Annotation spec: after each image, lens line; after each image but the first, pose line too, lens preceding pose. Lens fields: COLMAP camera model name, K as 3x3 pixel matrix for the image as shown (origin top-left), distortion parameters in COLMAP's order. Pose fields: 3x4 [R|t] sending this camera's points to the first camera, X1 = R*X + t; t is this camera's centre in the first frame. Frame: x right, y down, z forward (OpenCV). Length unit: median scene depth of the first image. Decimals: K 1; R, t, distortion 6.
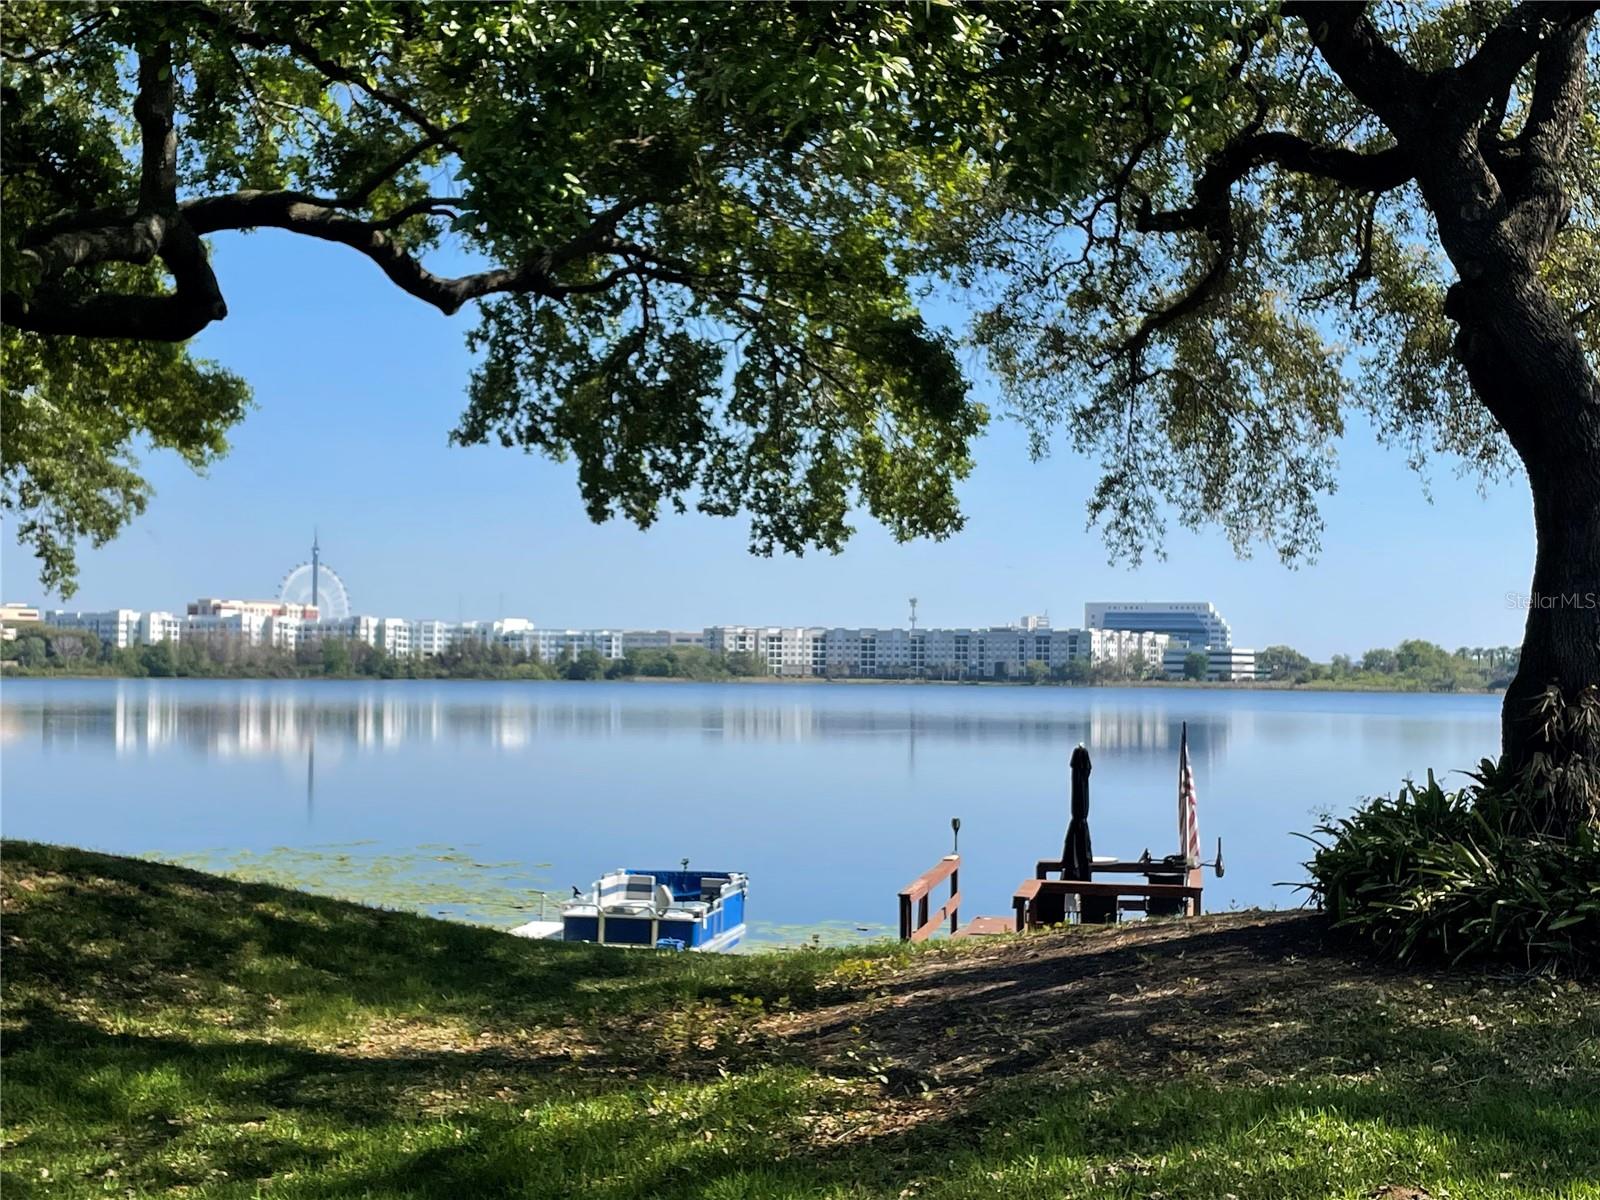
lens RADIAL K [[2108.6, 0, 796.1], [0, 2108.6, 599.1], [0, 0, 1]] dist [0.151757, -0.393875]
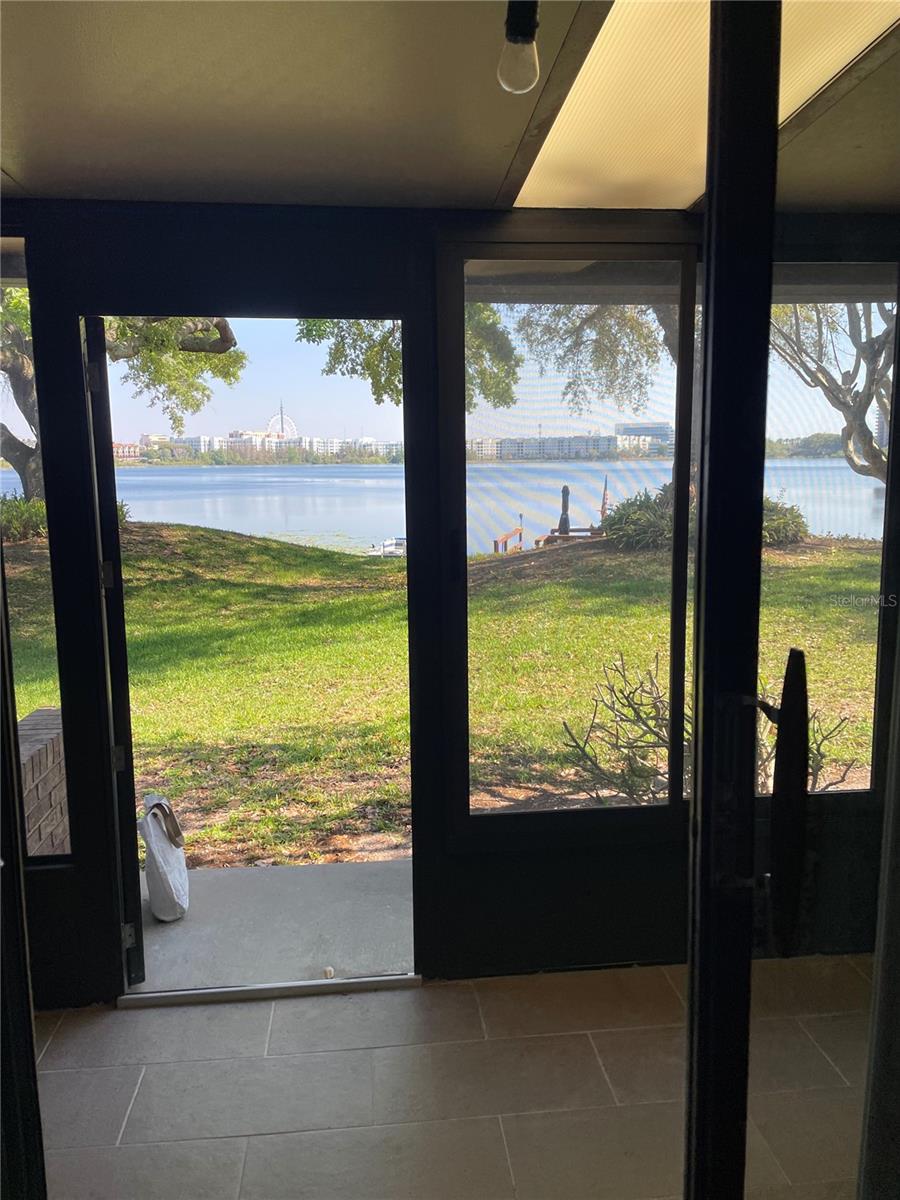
lens RADIAL K [[903.6, 0, 455.5], [0, 903.6, 598.4], [0, 0, 1]] dist [0.076293, -0.000708]
pose [[0.998995, -0.016121, -0.041826, 0.043928], [0.023677, 0.982073, 0.187008, -0.007107], [0.038062, -0.187810, 0.981468, -0.156244]]
